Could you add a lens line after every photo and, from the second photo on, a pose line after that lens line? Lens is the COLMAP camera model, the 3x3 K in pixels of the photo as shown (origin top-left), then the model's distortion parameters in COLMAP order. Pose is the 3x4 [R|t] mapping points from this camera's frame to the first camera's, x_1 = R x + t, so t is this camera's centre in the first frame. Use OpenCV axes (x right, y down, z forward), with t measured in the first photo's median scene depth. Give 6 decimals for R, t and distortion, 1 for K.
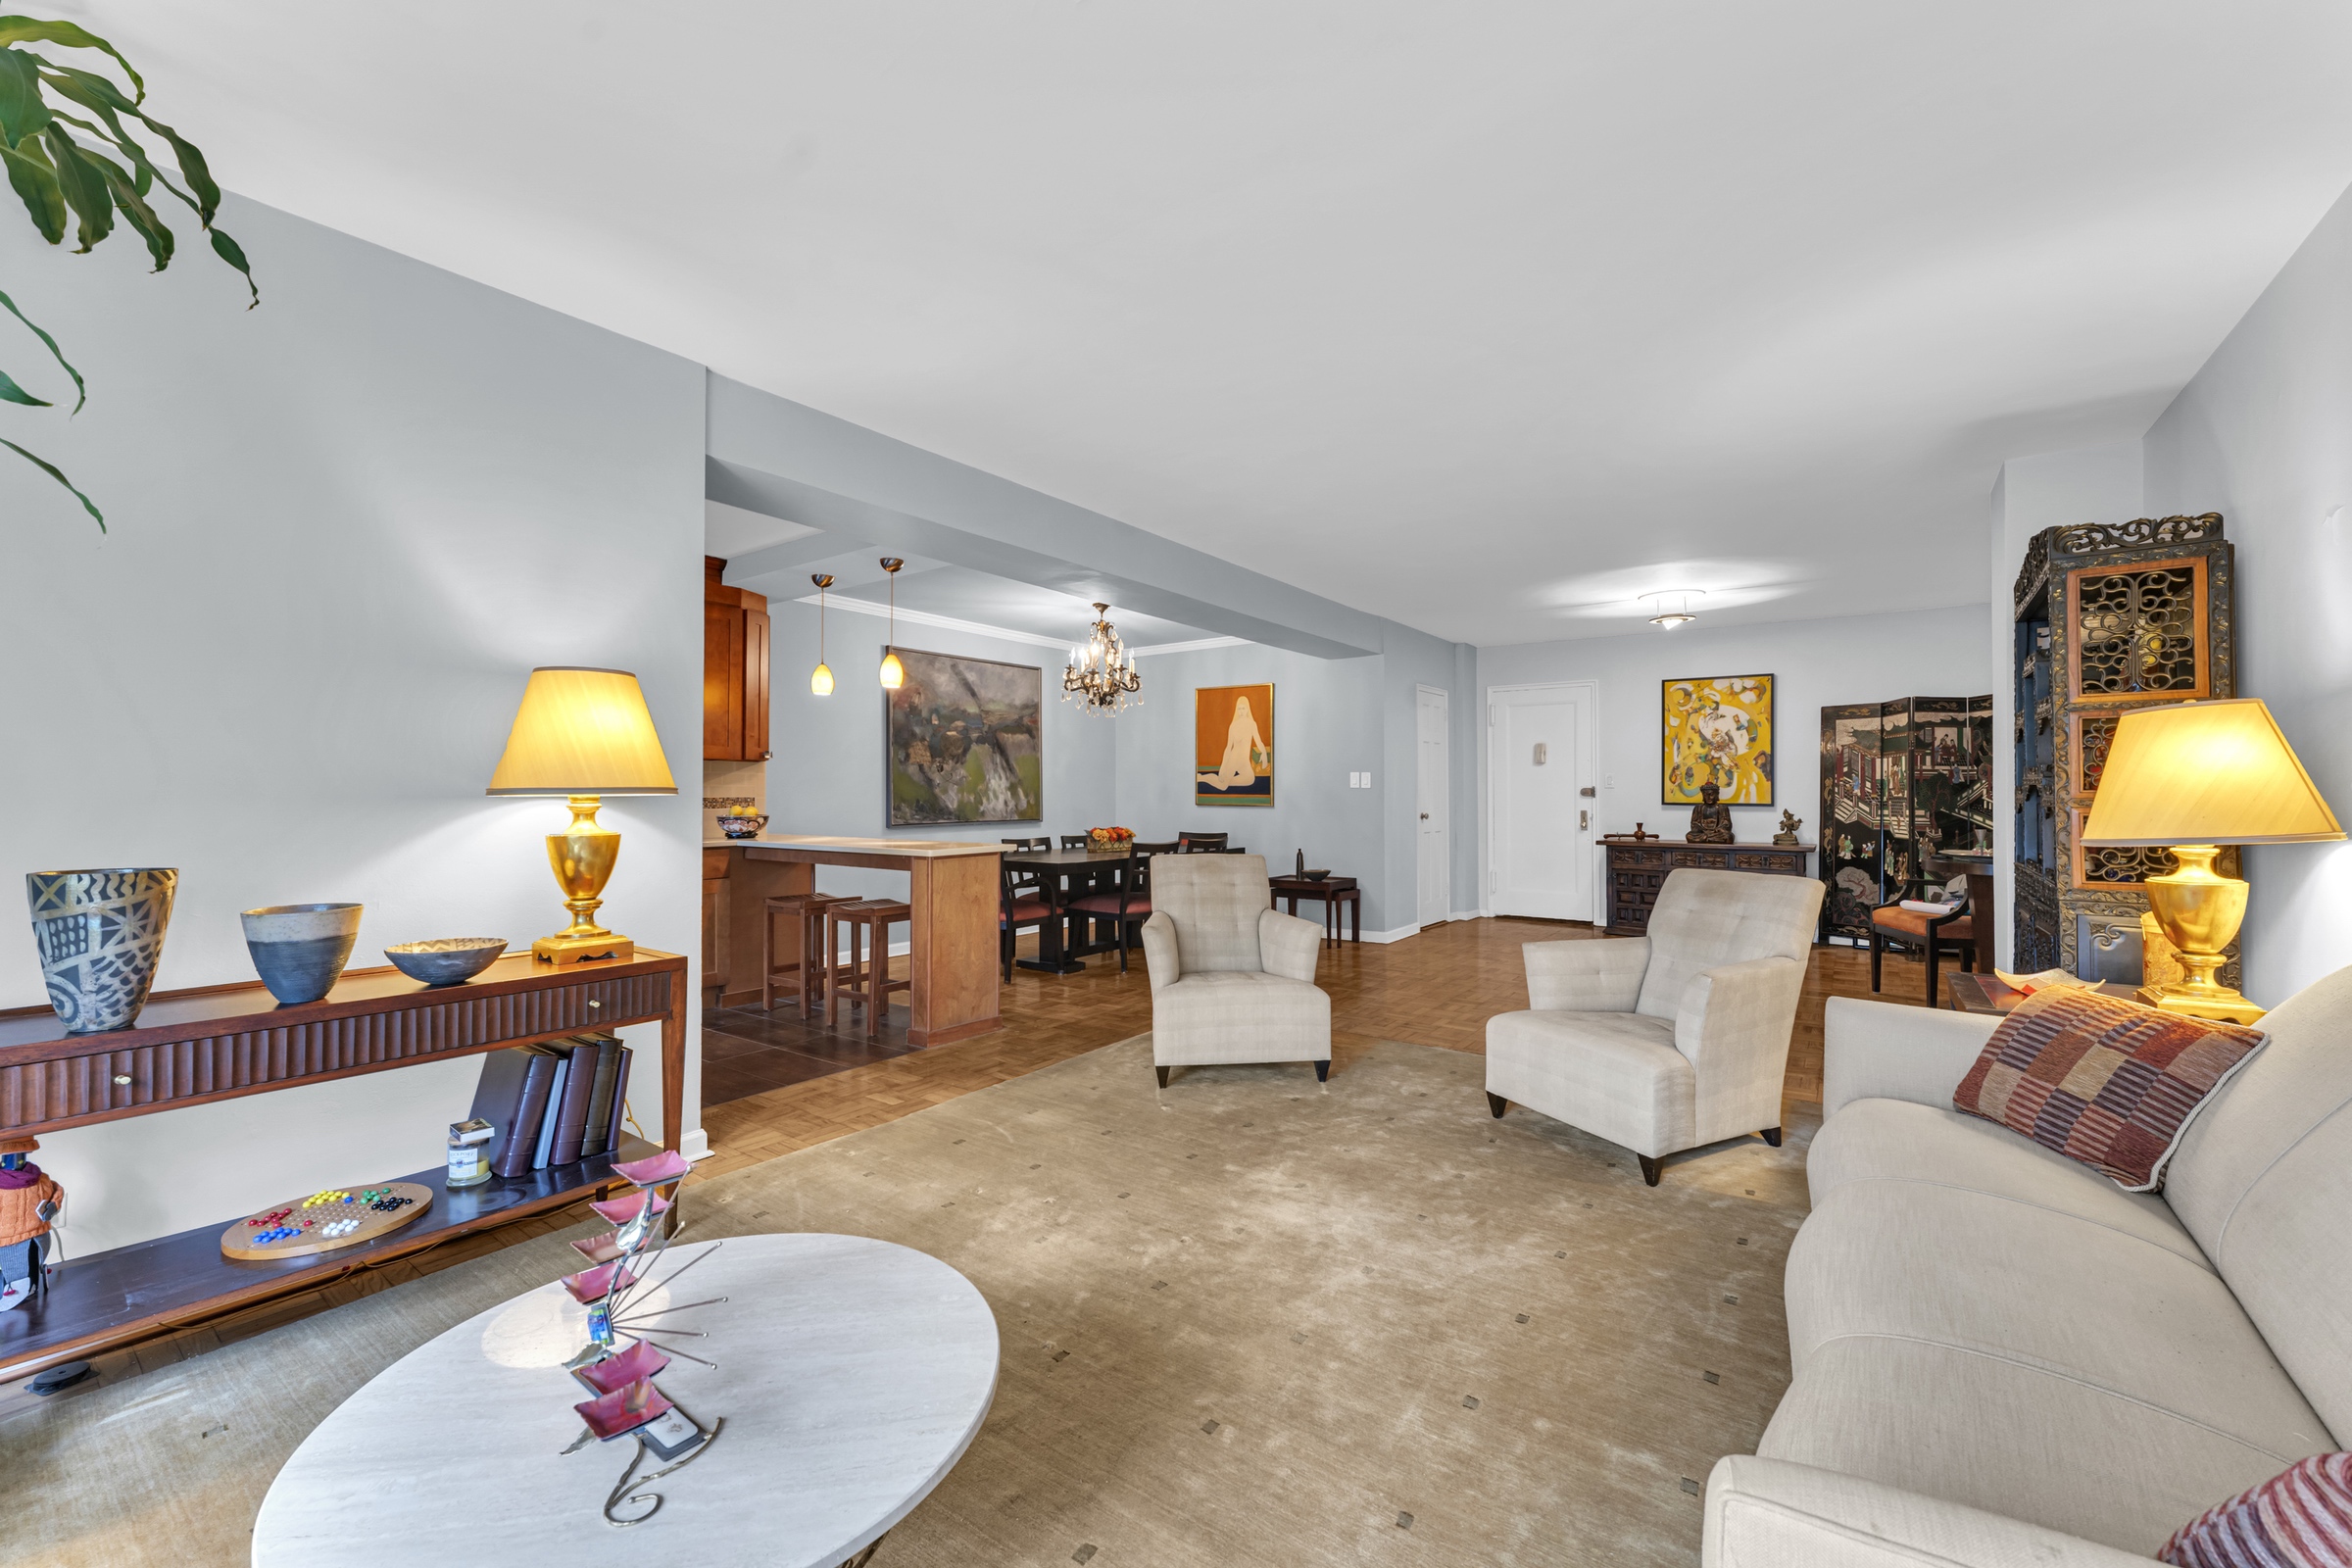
lens RADIAL K [[953.0, 0, 1181.5], [0, 953.0, 786.8], [0, 0, 1]] dist [-0.000085, -0.000002]
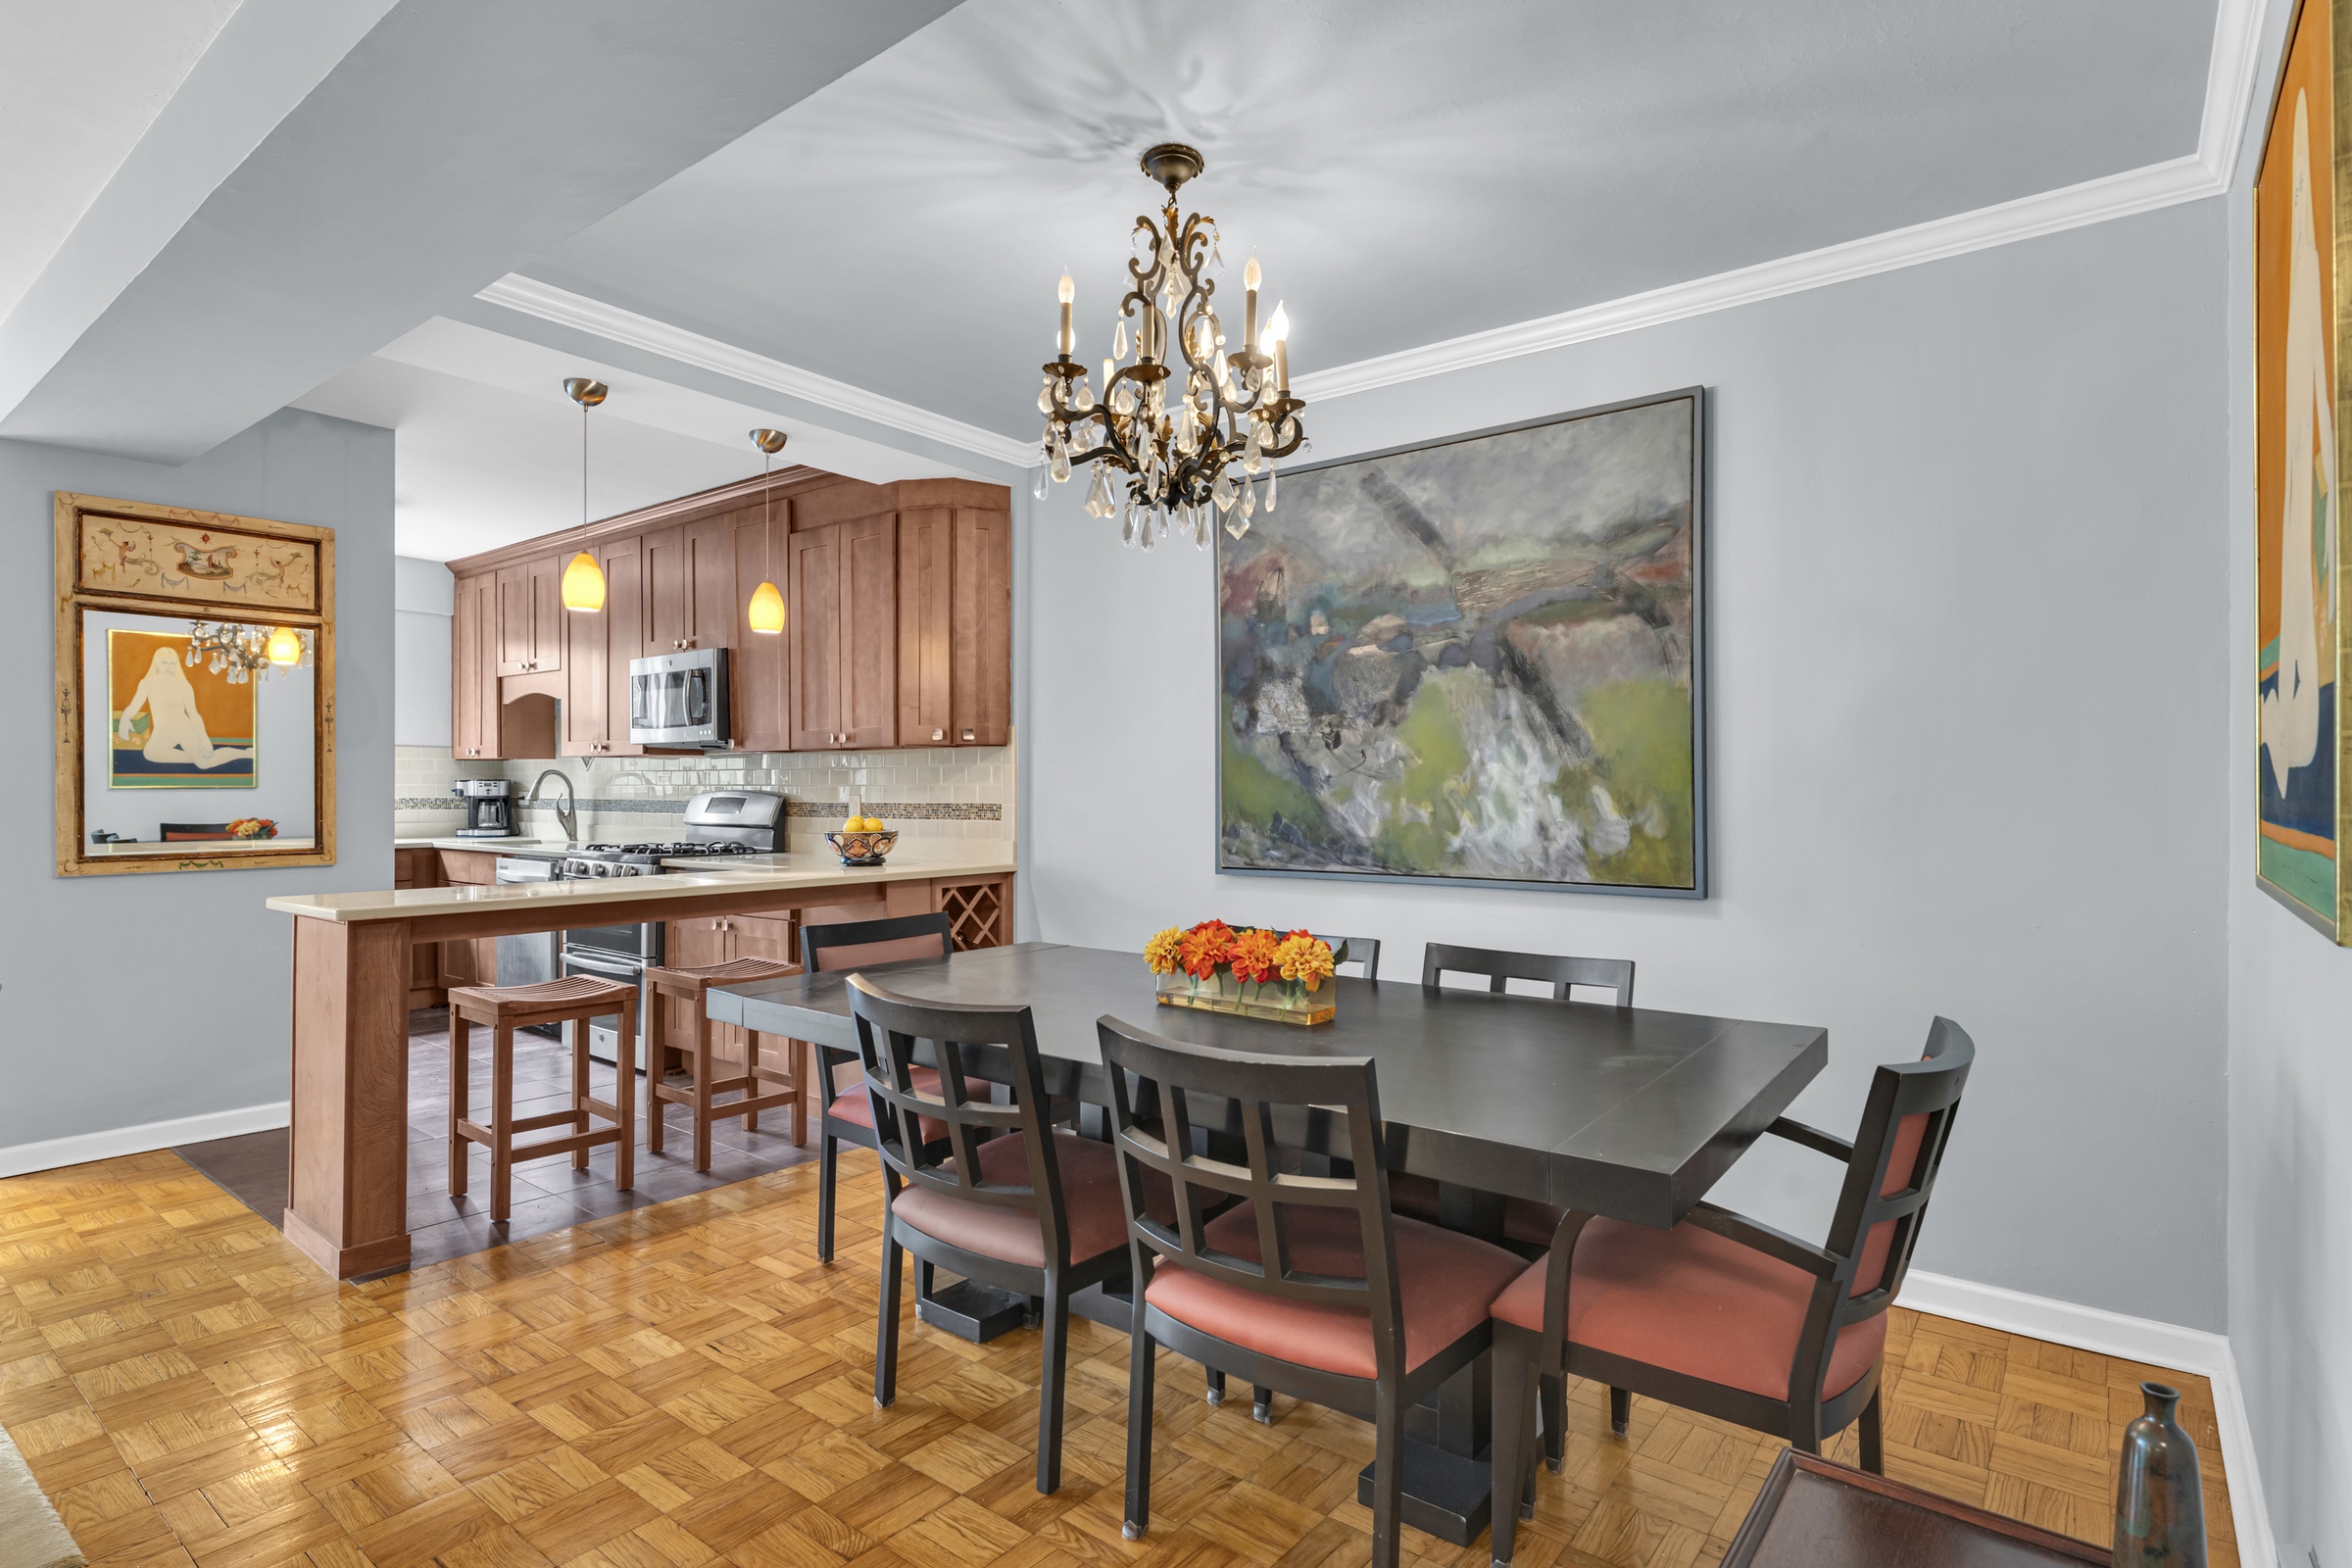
lens RADIAL K [[1196.6, 0, 1195.5], [0, 1196.6, 800.8], [0, 0, 1]] dist [-0.000207, 0.002094]
pose [[-0.038345, 0.009769, -0.999217, 0.260139], [0.003235, 0.999948, 0.009652, 0.001966], [0.999259, -0.002863, -0.038375, 0.933275]]
